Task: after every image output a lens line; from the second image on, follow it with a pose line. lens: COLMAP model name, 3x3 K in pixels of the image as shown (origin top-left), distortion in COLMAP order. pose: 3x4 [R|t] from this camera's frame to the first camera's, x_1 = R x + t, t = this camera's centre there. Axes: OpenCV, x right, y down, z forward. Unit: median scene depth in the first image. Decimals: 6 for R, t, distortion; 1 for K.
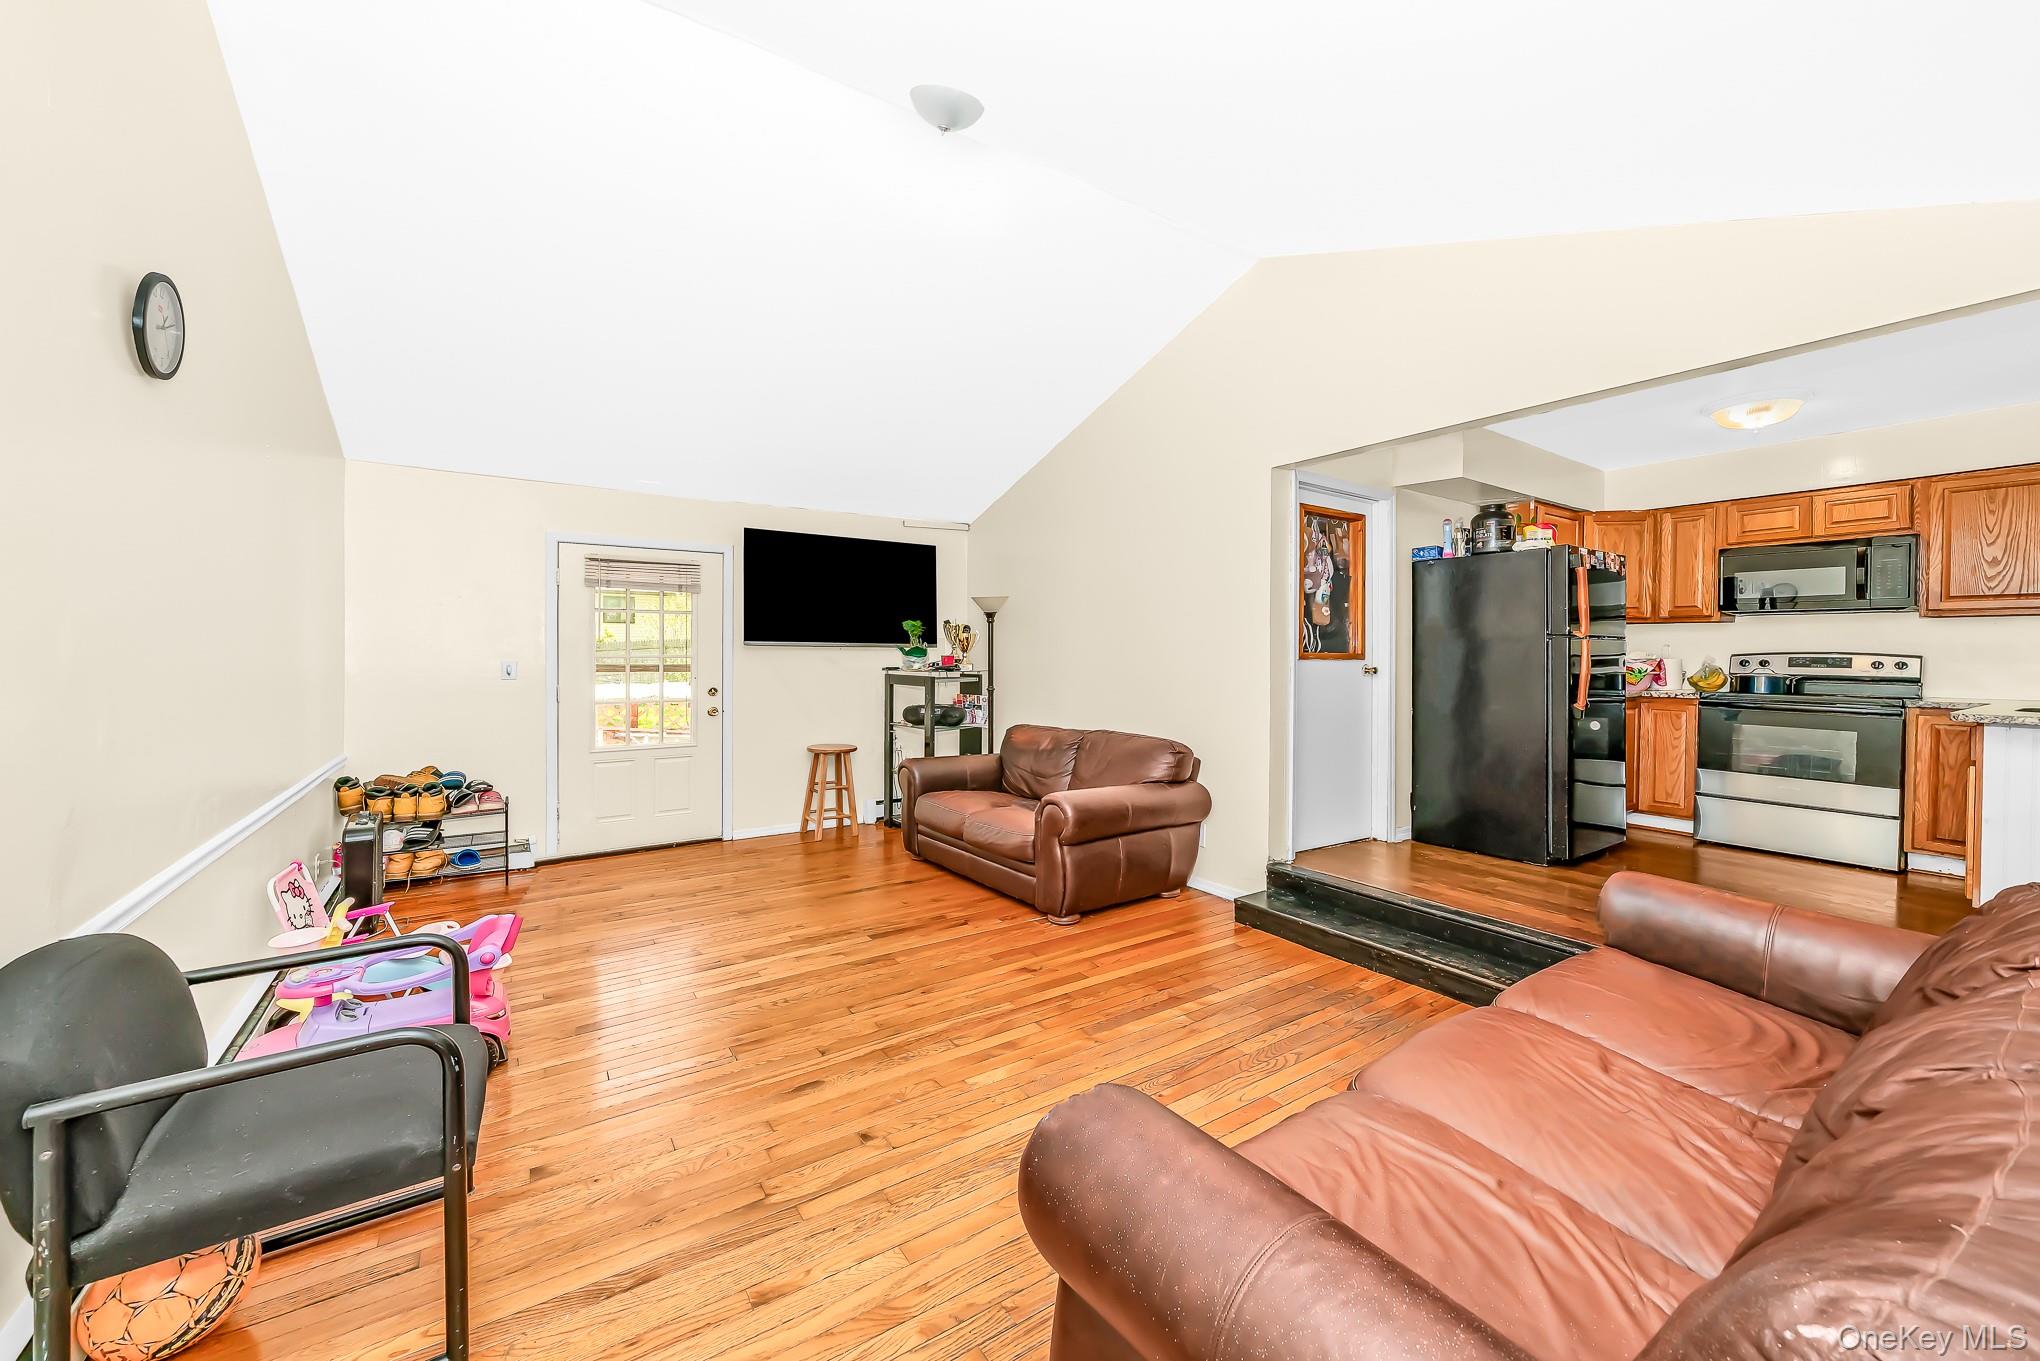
lens RADIAL K [[759.1, 0, 892.1], [0, 759.1, 656.4], [0, 0, 1]] dist [-0.000772, 0.000032]
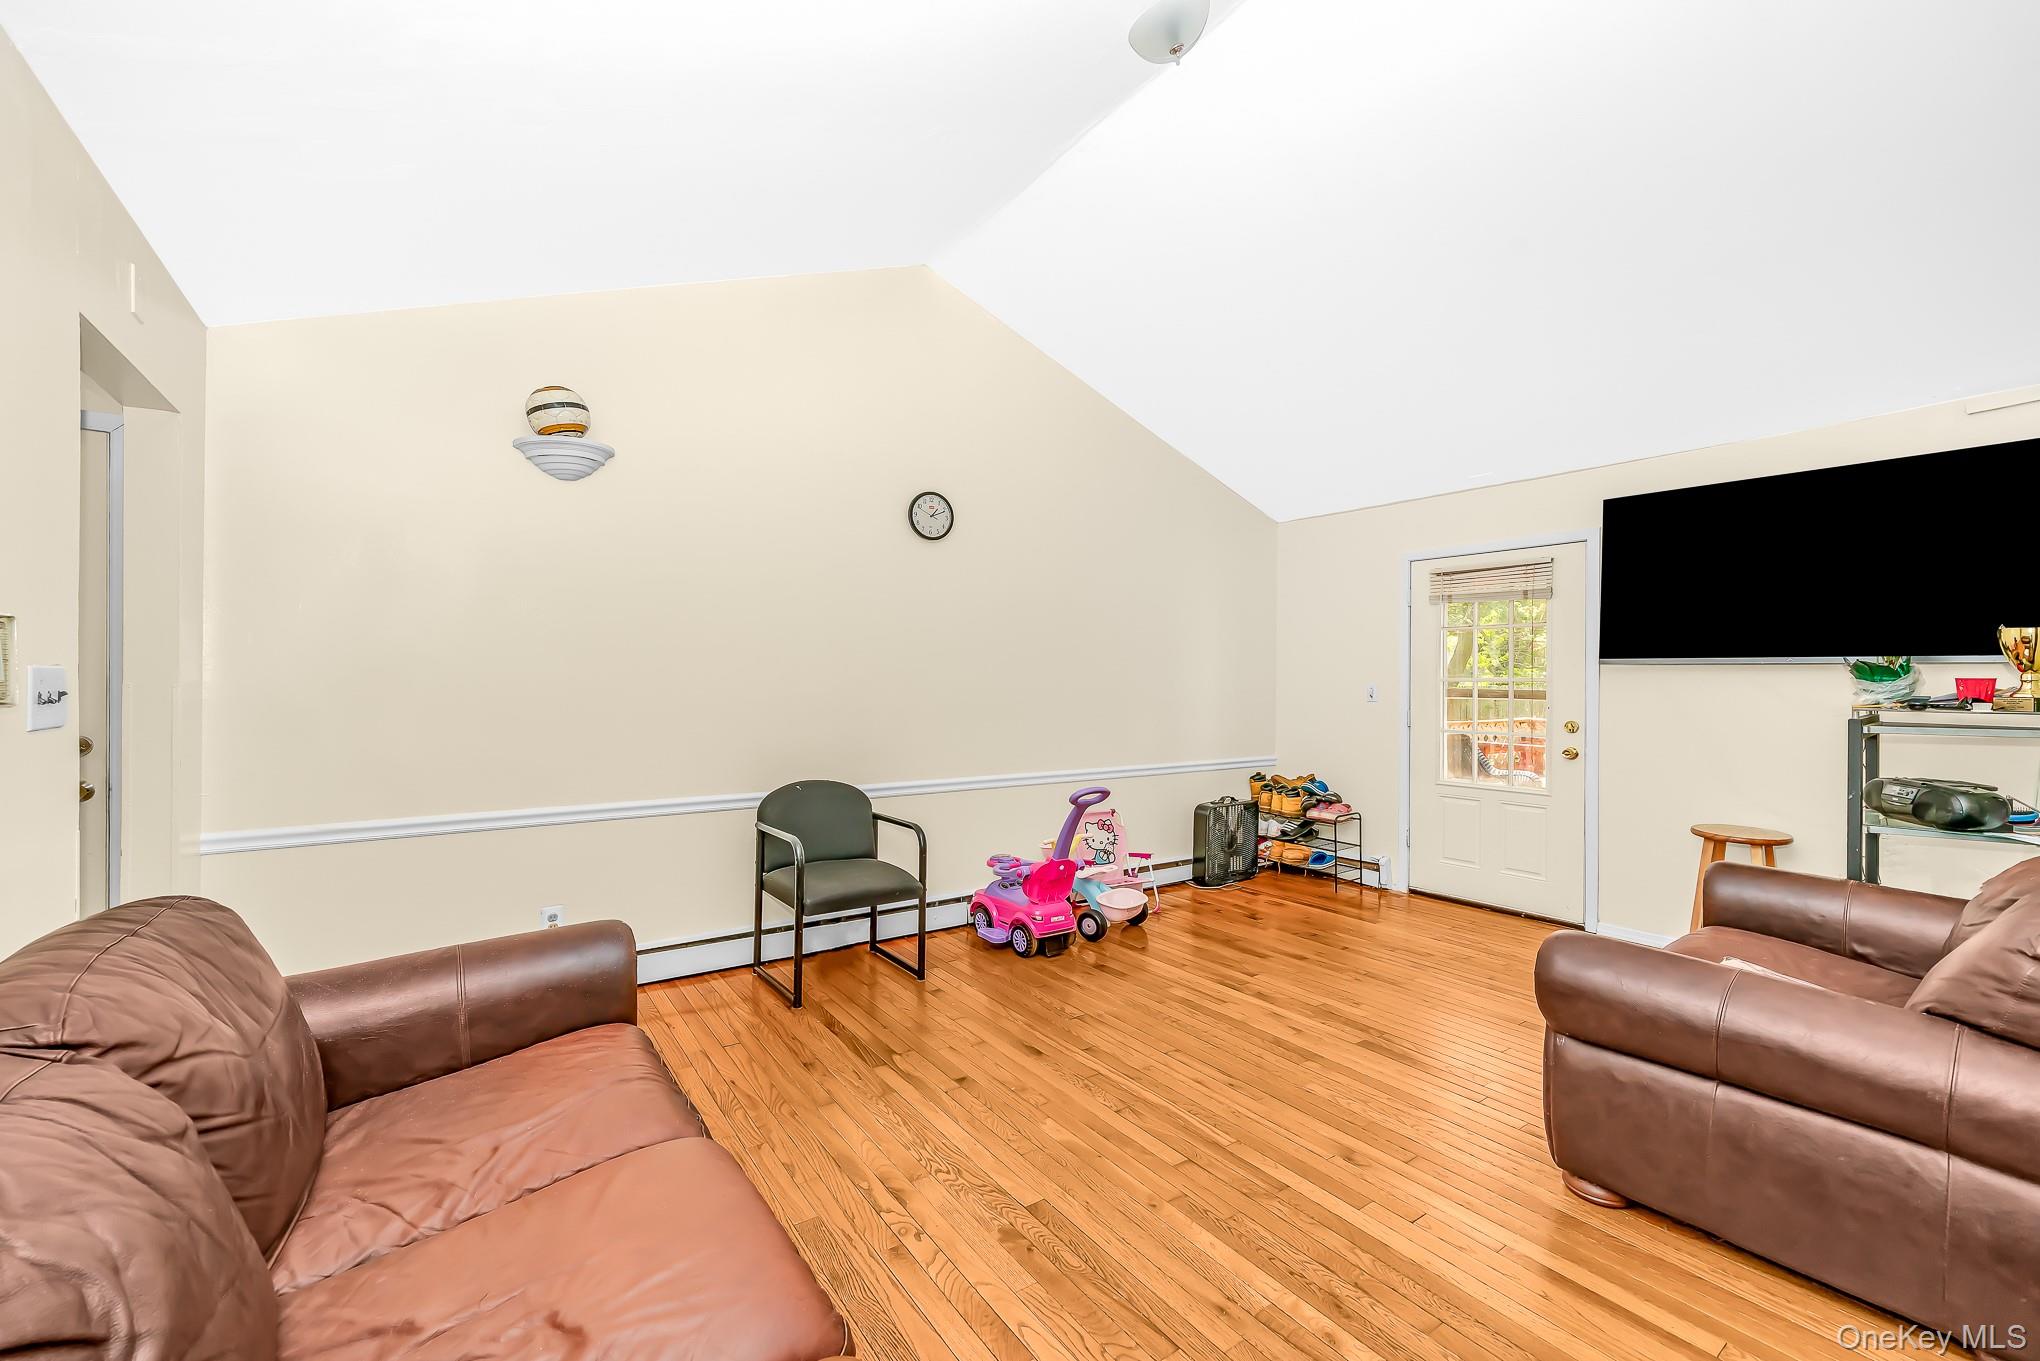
lens RADIAL K [[860.3, 0, 1108.1], [0, 860.3, 677.5], [0, 0, 1]] dist [-0.000512, -0.000078]
pose [[0.145601, -0.003468, -0.989337, 0.666094], [-0.013474, 0.999894, -0.005488, 0.009721], [0.989252, 0.014130, 0.145539, 0.520151]]
